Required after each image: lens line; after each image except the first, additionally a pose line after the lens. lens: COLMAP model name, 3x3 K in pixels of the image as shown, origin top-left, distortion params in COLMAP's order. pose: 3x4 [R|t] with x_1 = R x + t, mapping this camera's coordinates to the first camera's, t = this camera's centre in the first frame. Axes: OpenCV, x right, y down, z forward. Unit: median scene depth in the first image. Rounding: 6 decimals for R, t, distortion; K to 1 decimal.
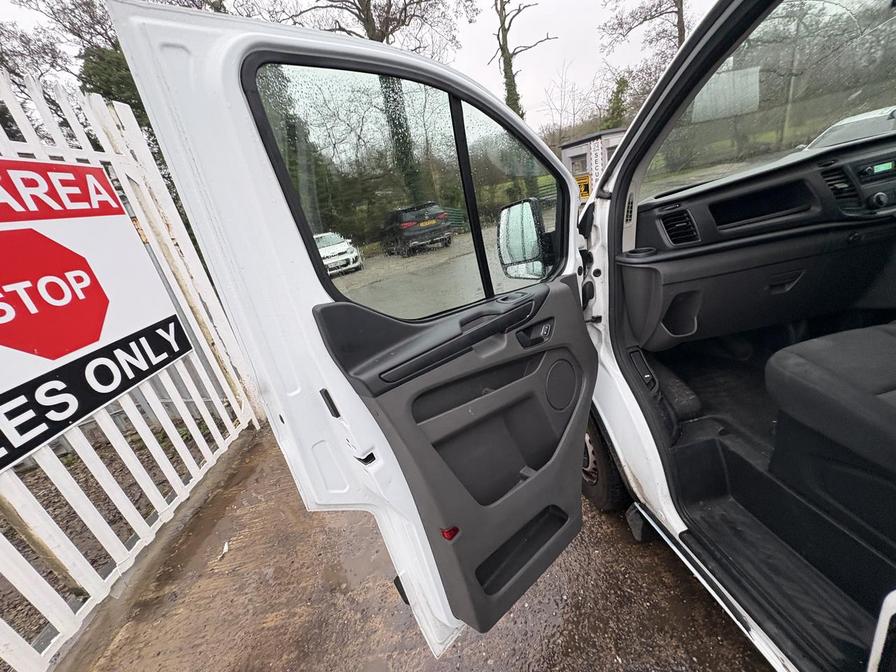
lens RADIAL K [[355.2, 0, 449.6], [0, 355.2, 335.4], [0, 0, 1]] dist [0.001767, -0.000258]
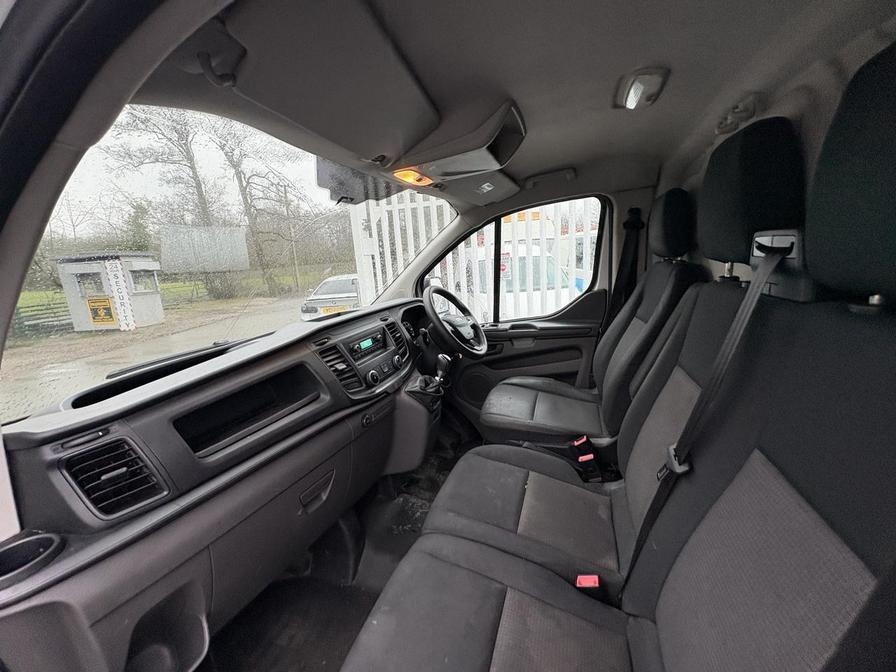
lens RADIAL K [[355.2, 0, 445.6], [0, 355.2, 337.8], [0, 0, 1]] dist [0.001767, -0.000258]
pose [[0.468032, -0.018760, 0.883512, 0.422256], [0.299911, 0.943810, -0.138835, -0.270769], [-0.831264, 0.329954, 0.447360, 0.347648]]
